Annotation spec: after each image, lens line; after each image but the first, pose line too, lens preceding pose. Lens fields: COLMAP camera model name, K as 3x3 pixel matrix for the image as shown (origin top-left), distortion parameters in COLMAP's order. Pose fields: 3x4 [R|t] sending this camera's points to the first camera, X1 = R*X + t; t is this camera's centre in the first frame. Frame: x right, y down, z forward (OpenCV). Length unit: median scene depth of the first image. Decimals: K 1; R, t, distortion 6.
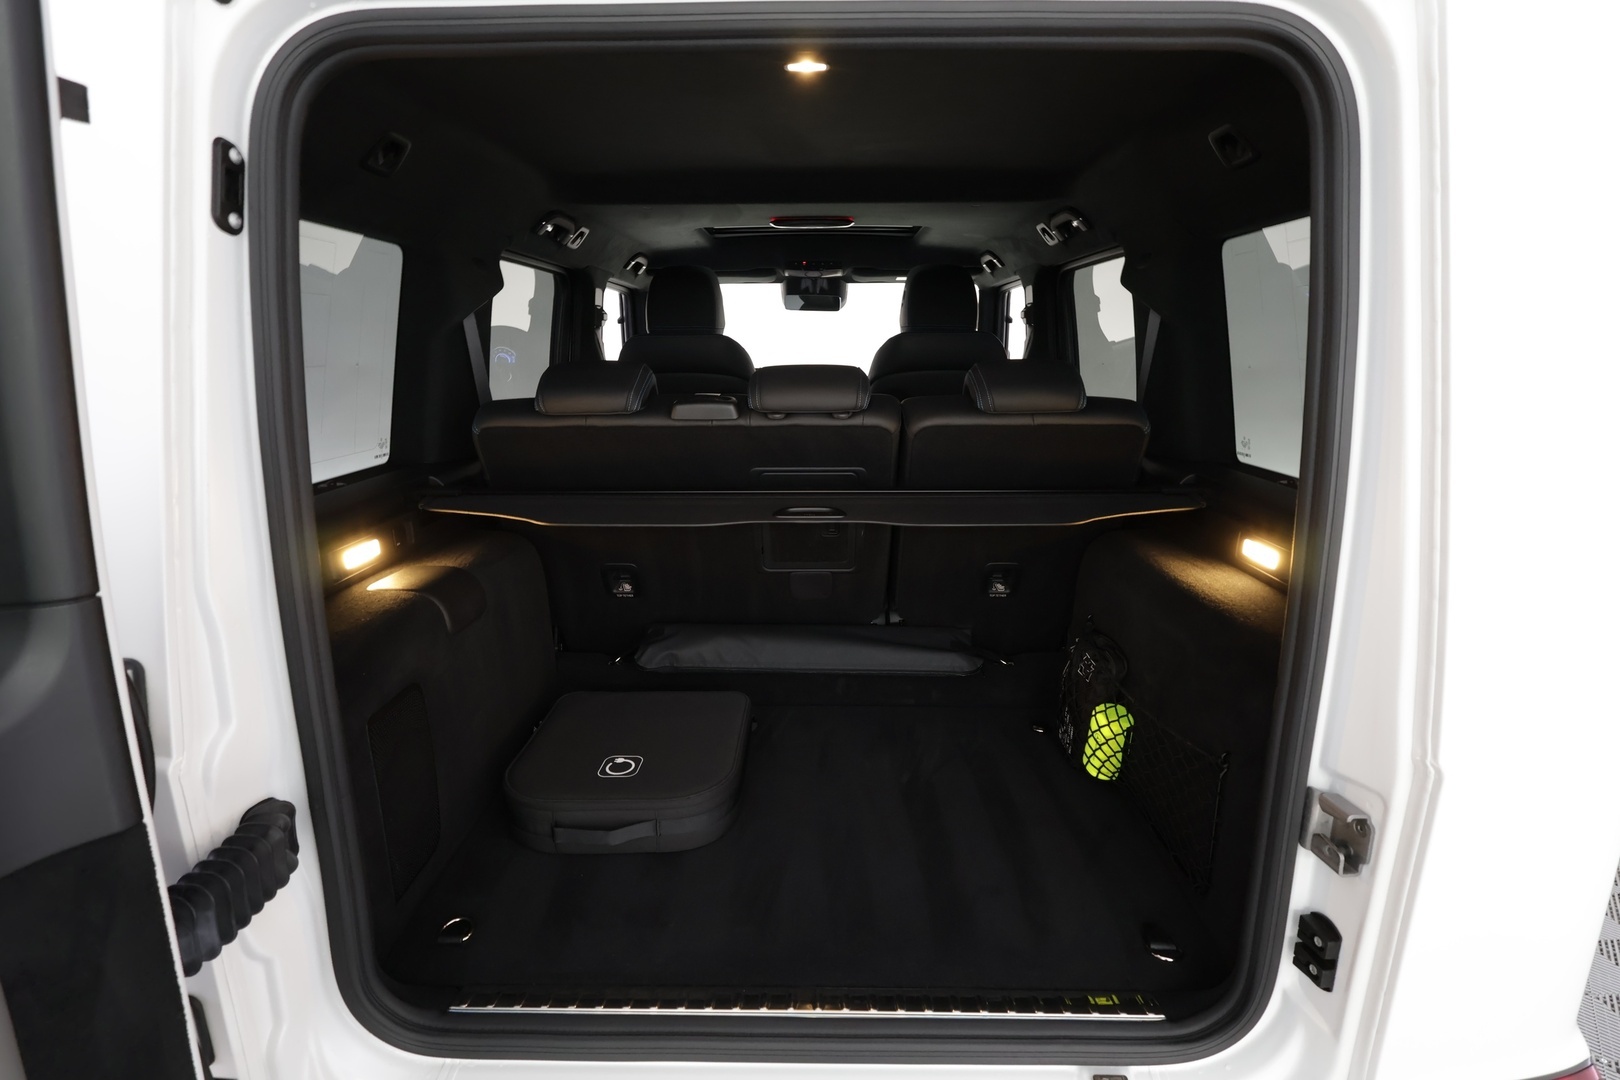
lens RADIAL K [[762.7, 0, 810.0], [0, 762.7, 540.0], [0, 0, 1]] dist [-0.002344, 0.000396]
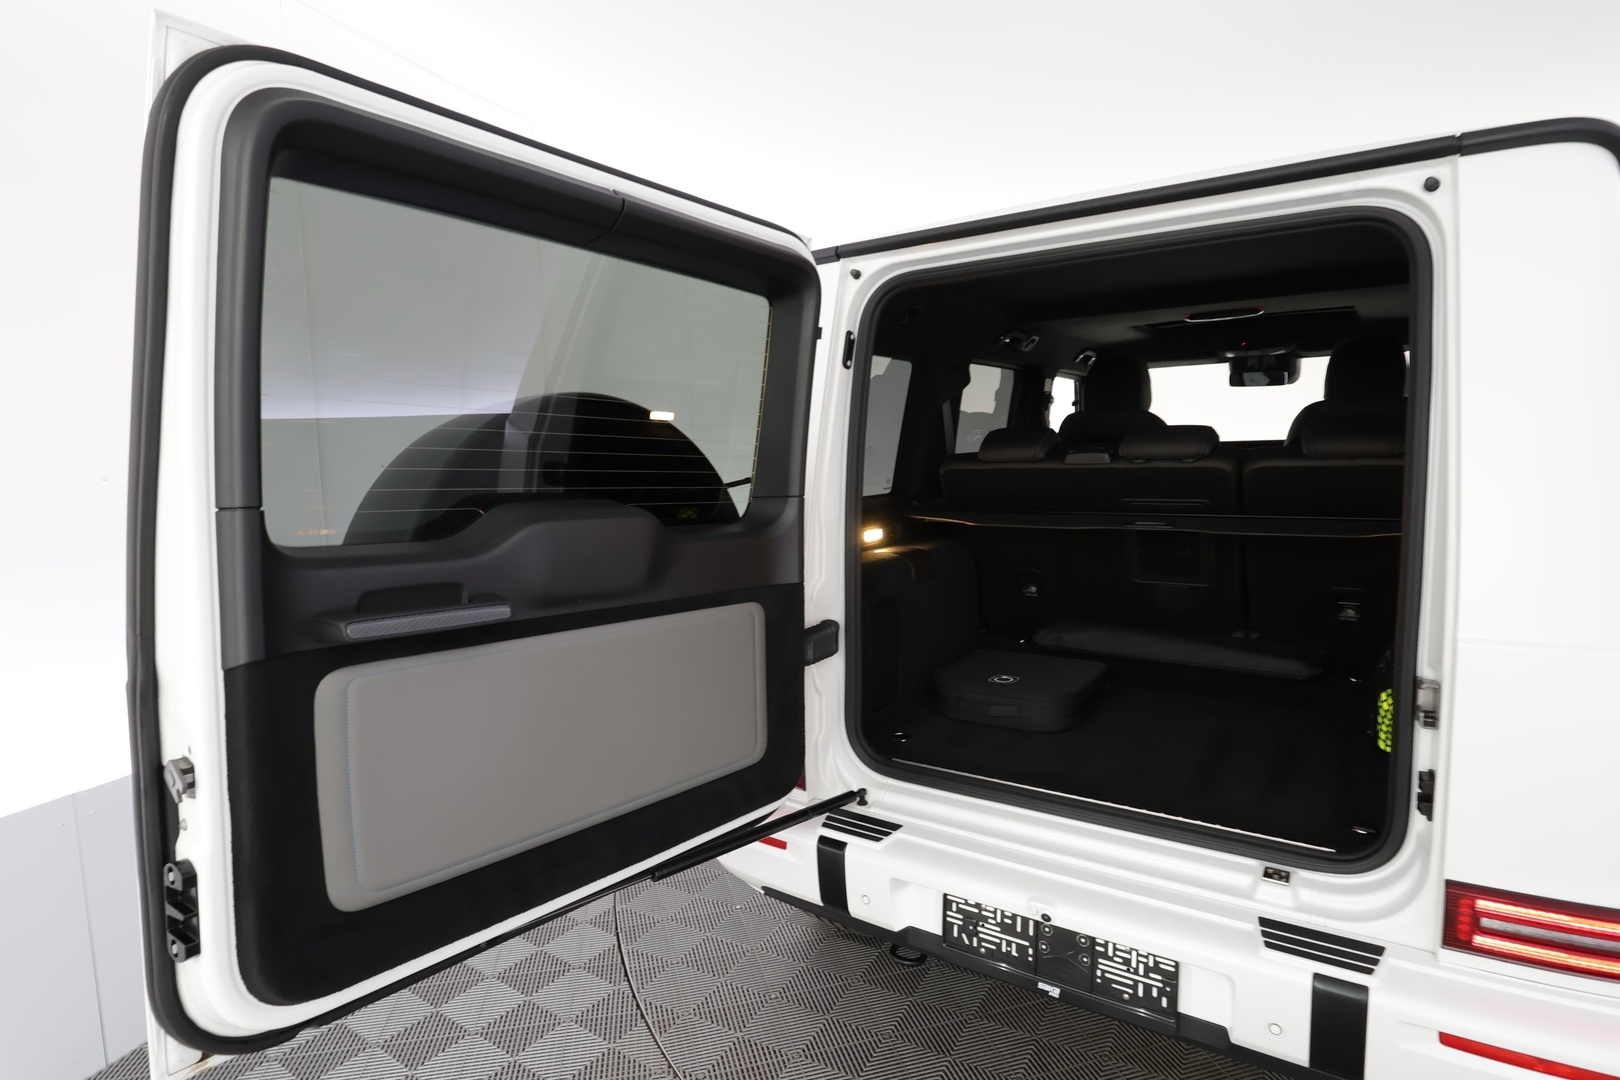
lens RADIAL K [[900.0, 0, 810.0], [0, 900.0, 540.0], [0, 0, 1]] dist [0.004659, 0.000228]
pose [[0.835927, 0.039406, -0.547424, 0.346325], [-0.114768, 0.987919, -0.104139, 0.212743], [0.536707, 0.149879, 0.830351, -0.648045]]
